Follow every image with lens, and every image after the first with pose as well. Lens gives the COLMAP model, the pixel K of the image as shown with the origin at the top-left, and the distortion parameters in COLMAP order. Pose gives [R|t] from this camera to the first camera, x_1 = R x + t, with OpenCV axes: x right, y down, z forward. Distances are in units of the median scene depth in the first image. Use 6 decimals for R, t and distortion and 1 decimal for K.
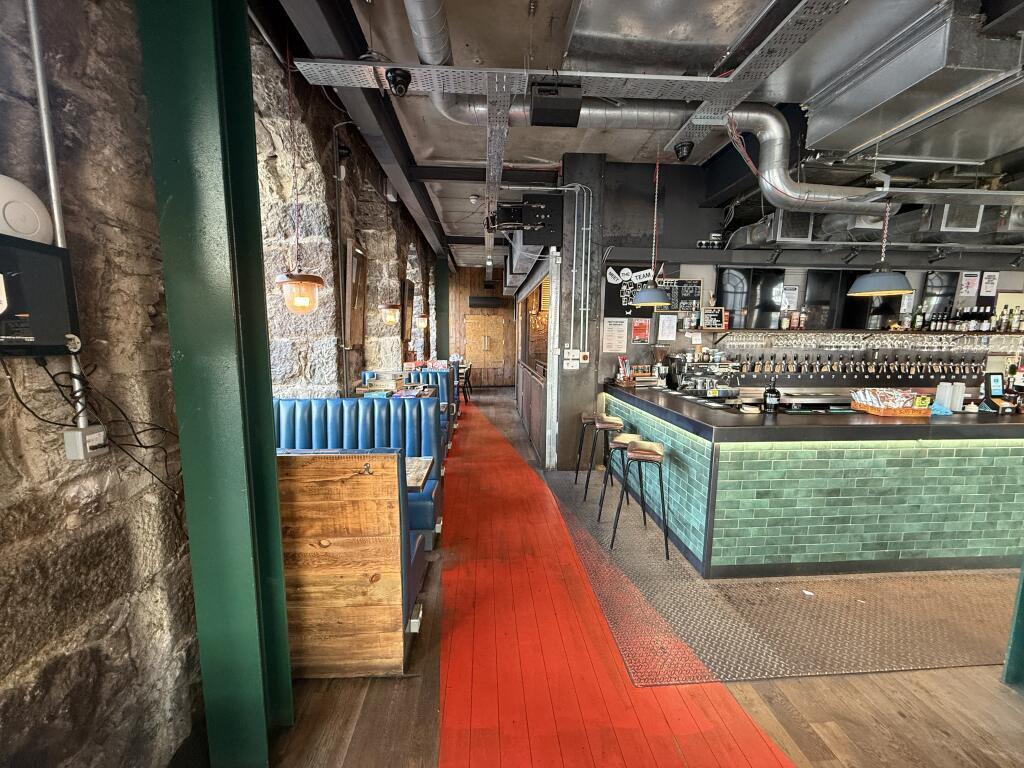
lens RADIAL K [[408.5, 0, 511.8], [0, 408.5, 386.8], [0, 0, 1]] dist [0.000556, 0.000238]
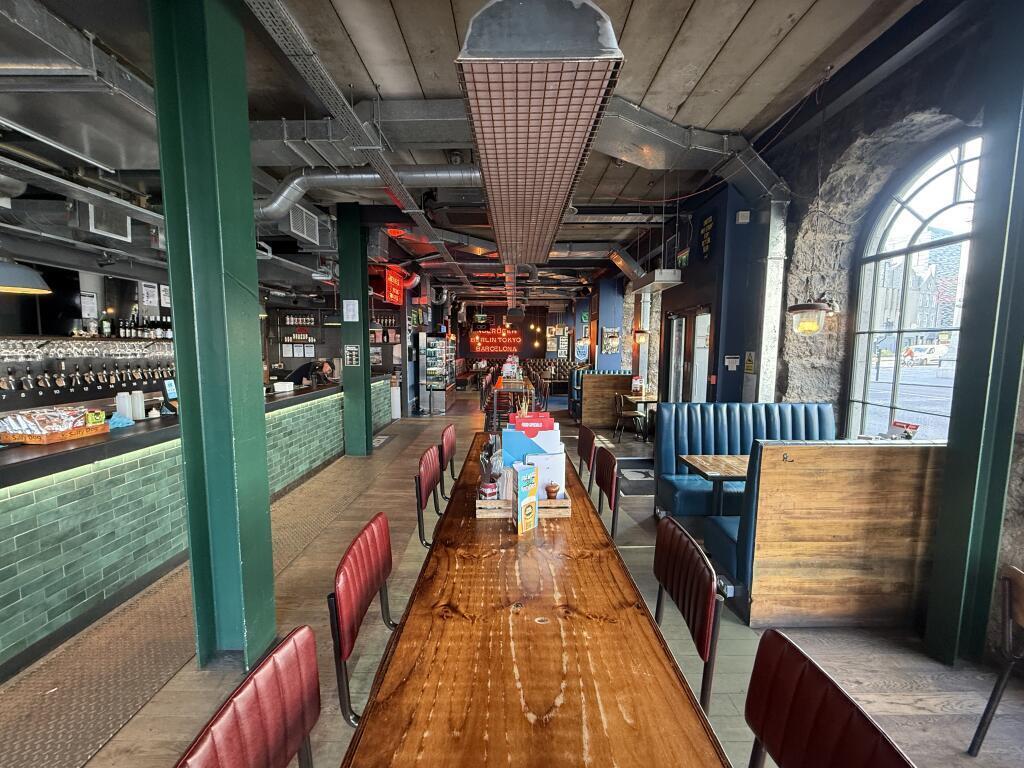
lens RADIAL K [[408.5, 0, 511.8], [0, 408.5, 386.8], [0, 0, 1]] dist [0.000556, 0.000238]
pose [[0.066741, -0.107335, 0.991980, 0.111102], [0.120651, 0.987770, 0.098762, -0.005336], [-0.990449, 0.113092, 0.078875, 0.010885]]
